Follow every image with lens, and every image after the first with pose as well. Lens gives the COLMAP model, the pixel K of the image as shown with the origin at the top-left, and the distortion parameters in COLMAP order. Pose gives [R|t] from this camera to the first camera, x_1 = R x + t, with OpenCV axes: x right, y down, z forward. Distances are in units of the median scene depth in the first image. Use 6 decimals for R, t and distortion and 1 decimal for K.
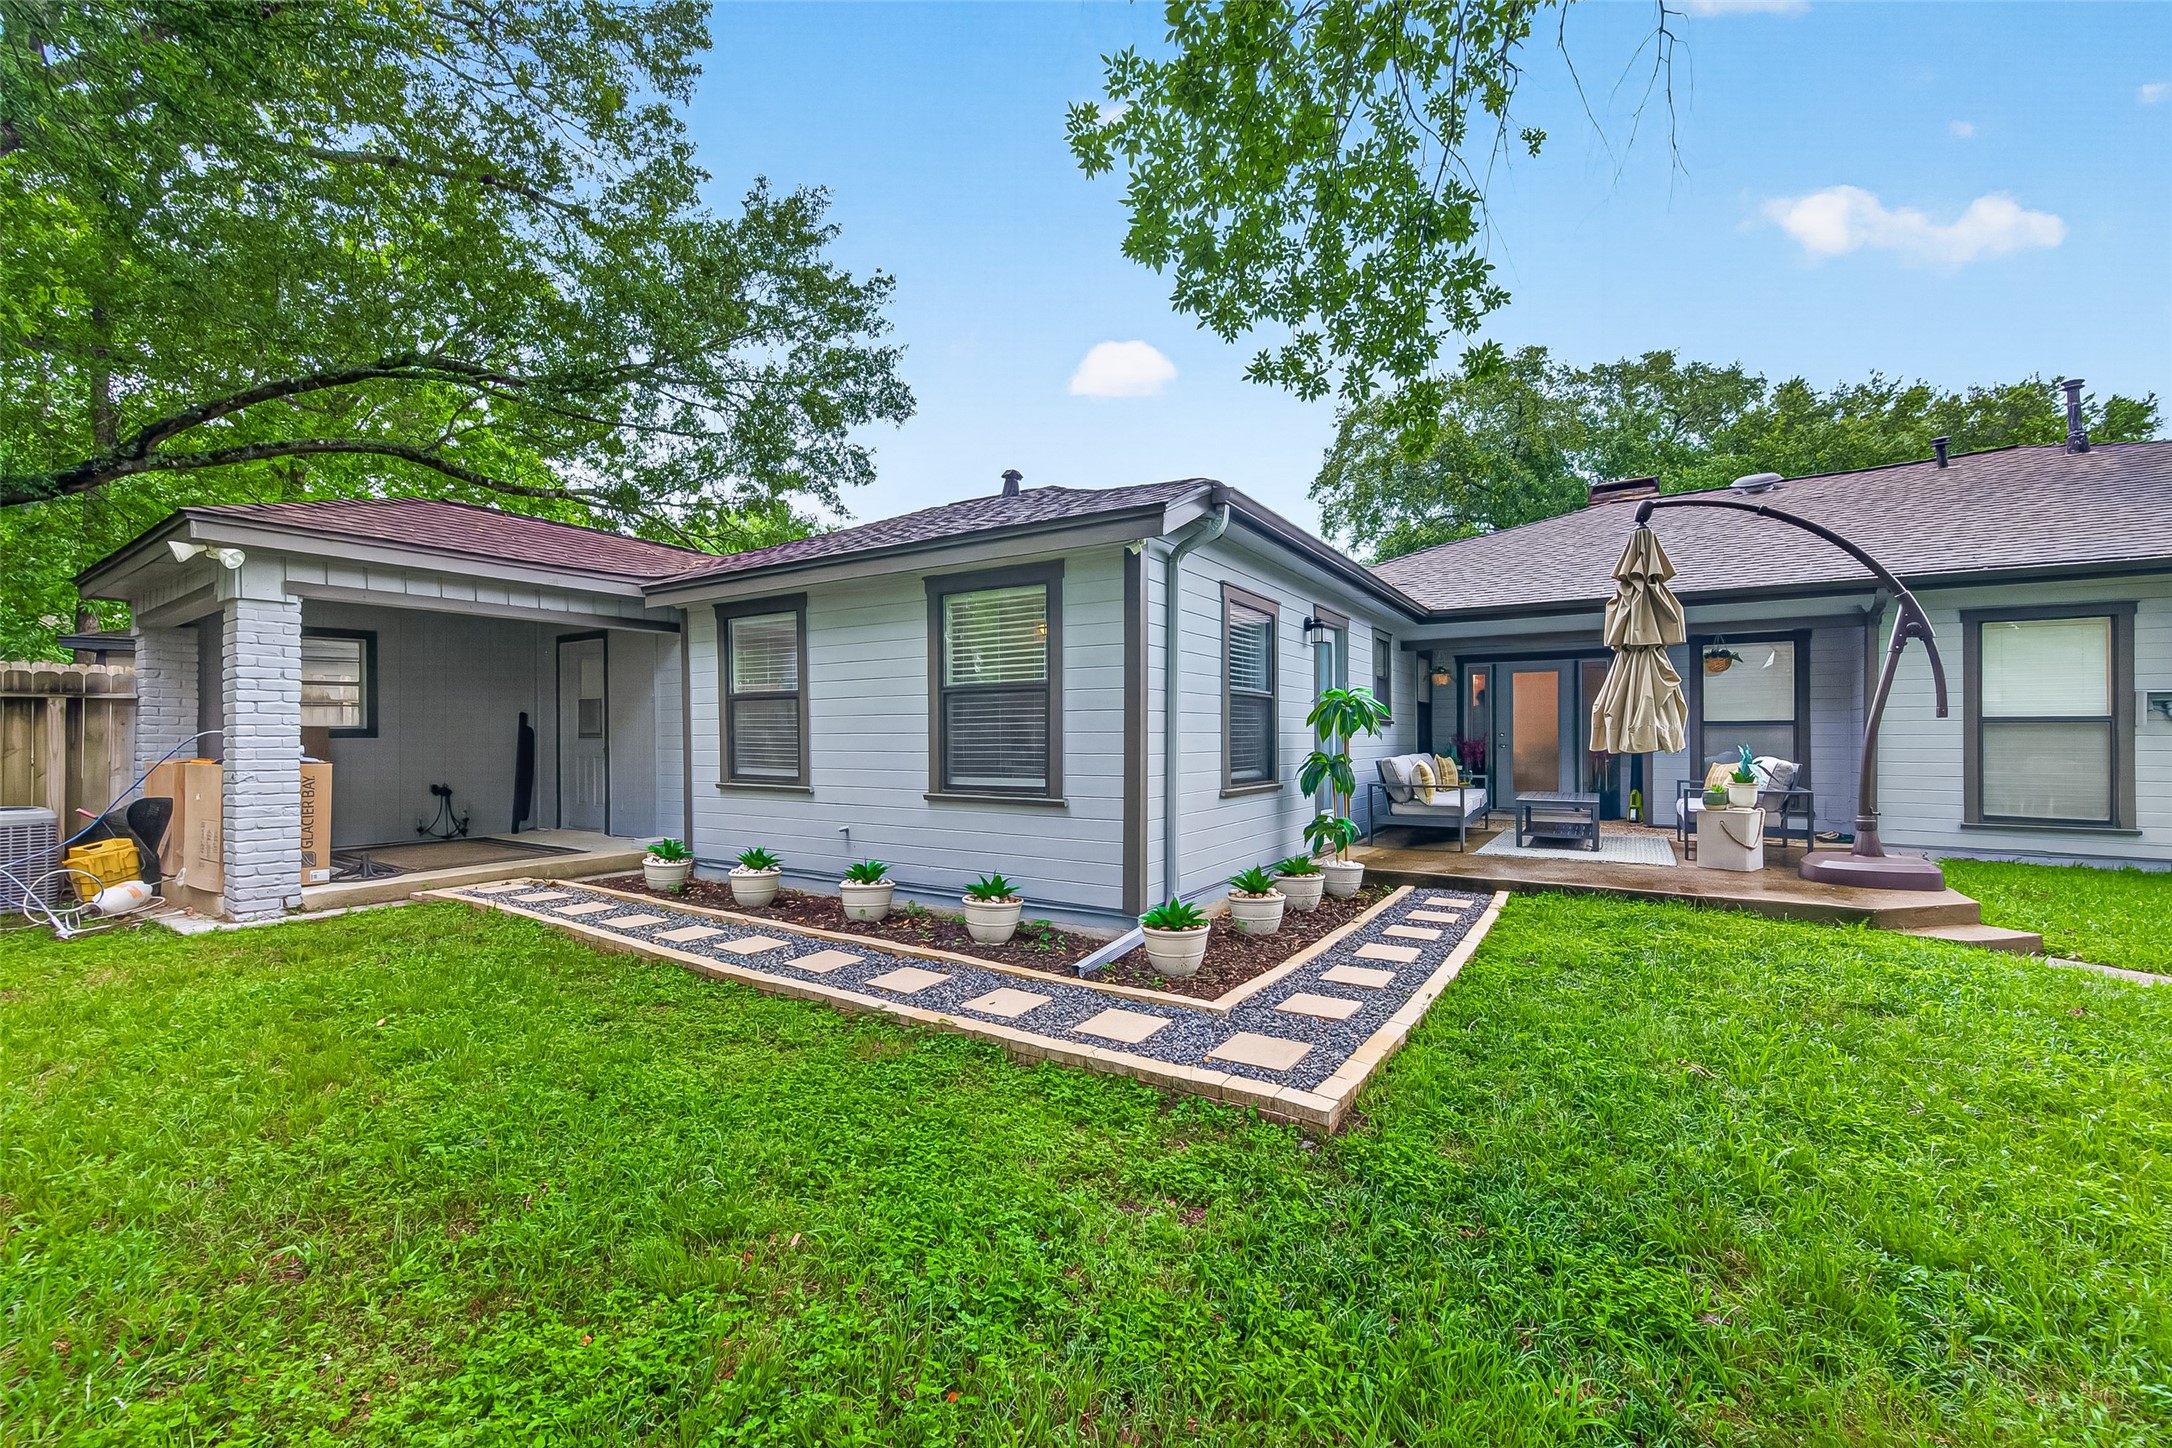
lens RADIAL K [[832.7, 0, 1093.7], [0, 832.7, 729.7], [0, 0, 1]] dist [0.009048, -0.000017]
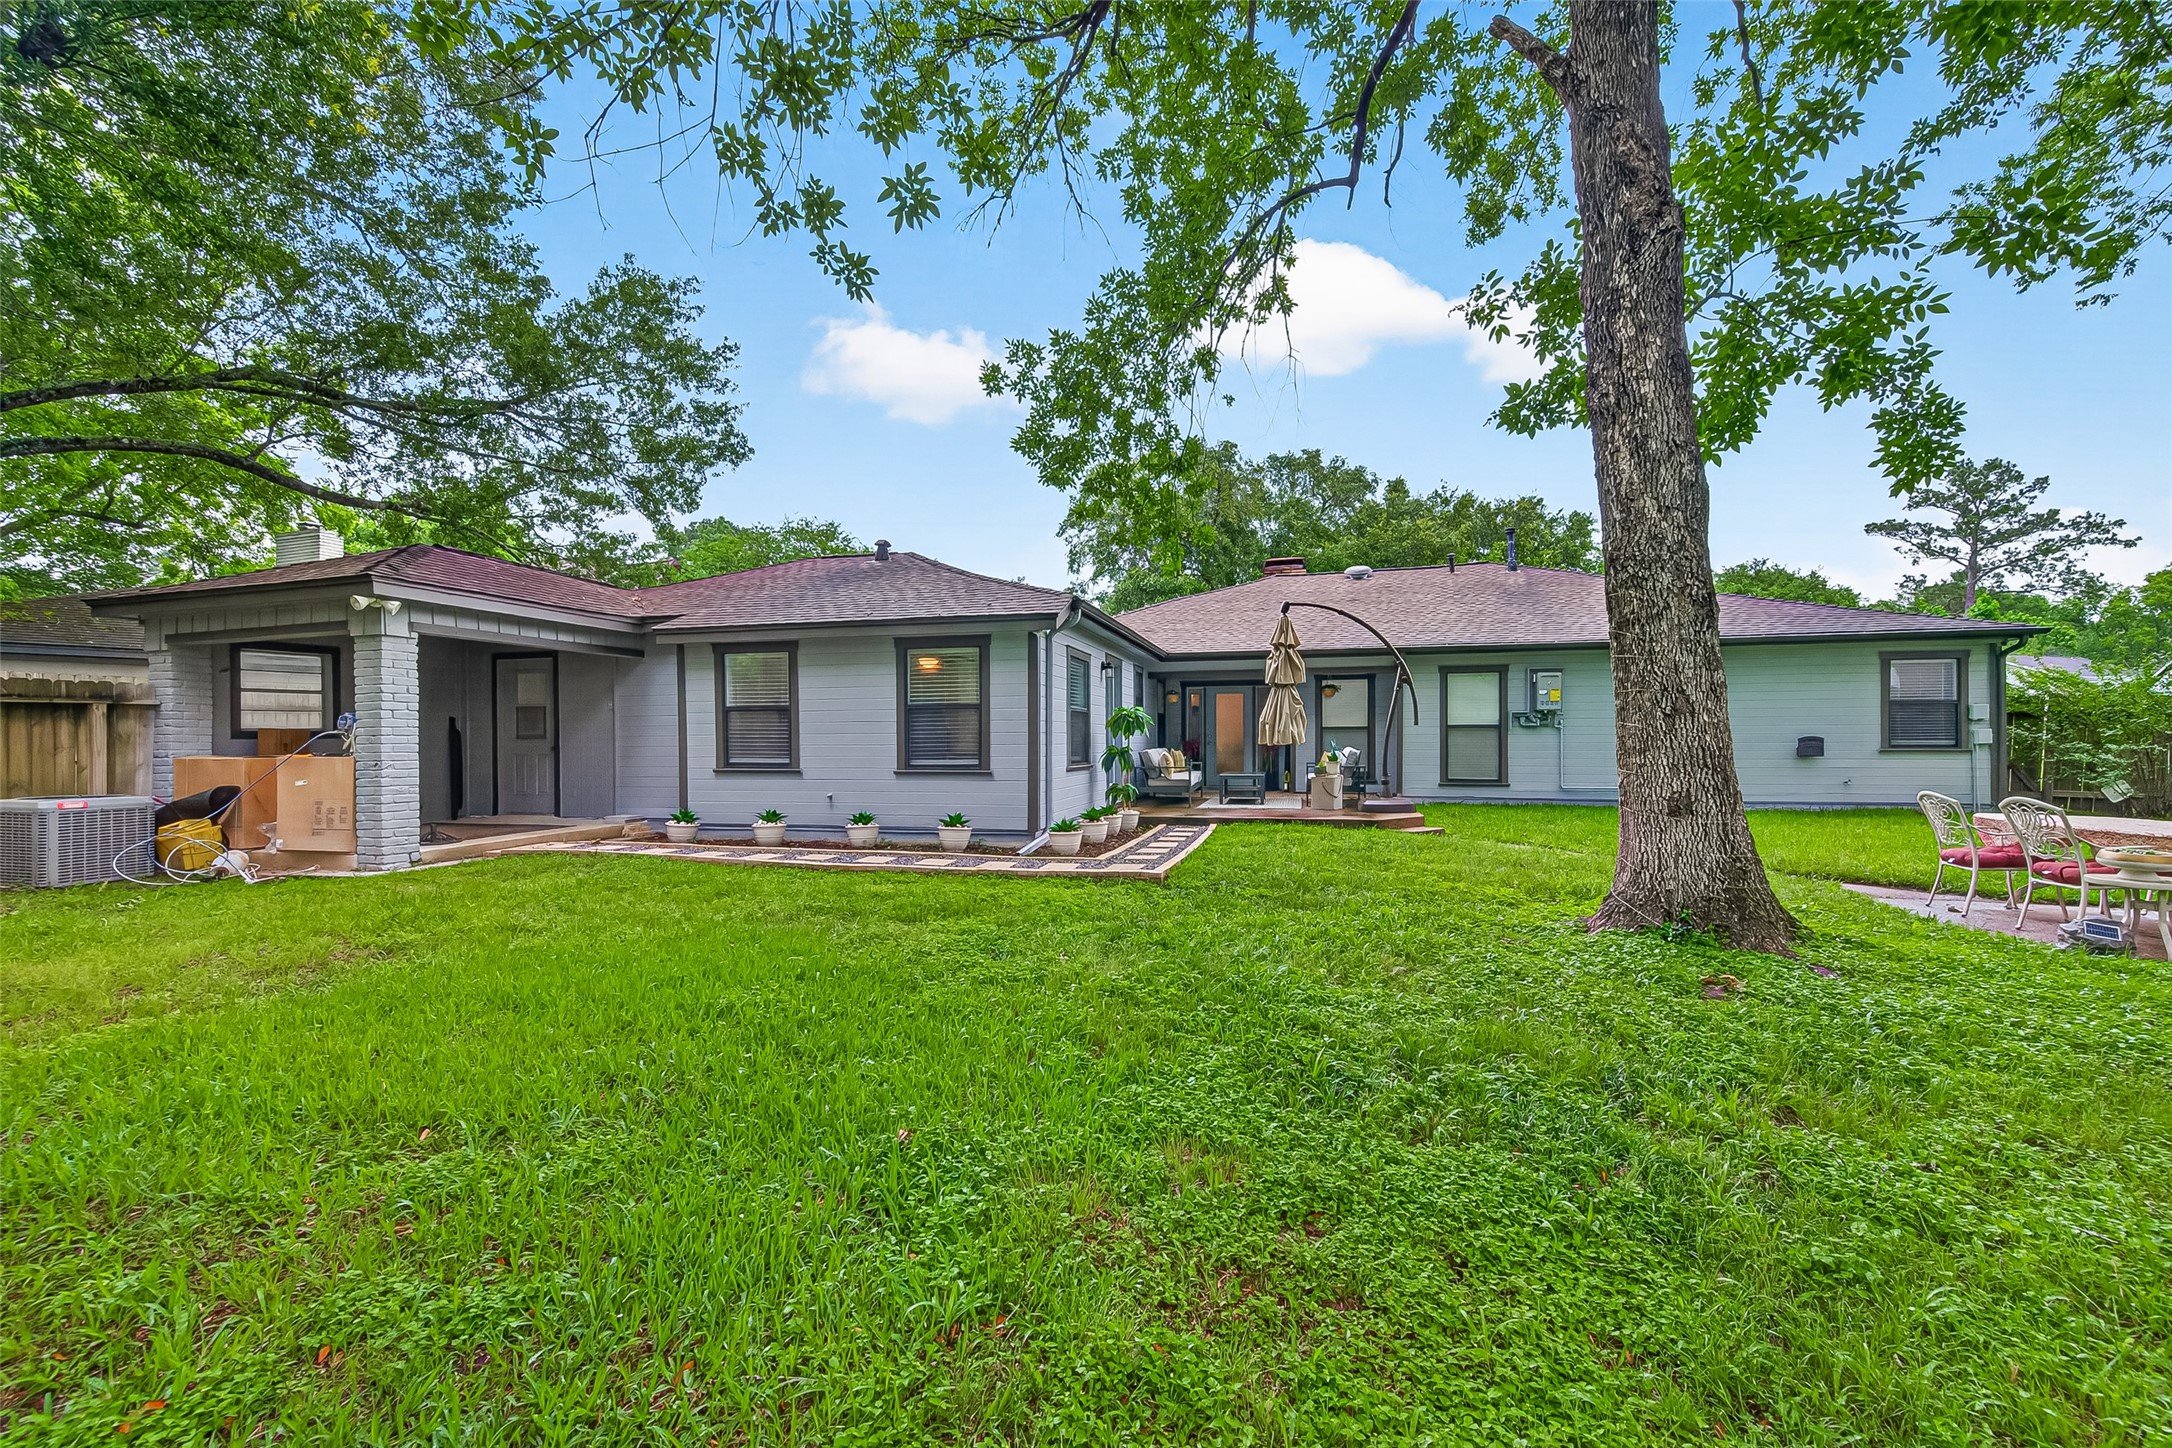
lens RADIAL K [[884.4, 0, 1081.7], [0, 884.4, 745.9], [0, 0, 1]] dist [-0.000718, 0.000041]
pose [[0.948726, -0.004216, 0.316070, -0.311820], [0.000284, 0.999922, 0.012485, 0.005602], [-0.316098, -0.011756, 0.948654, -0.584546]]
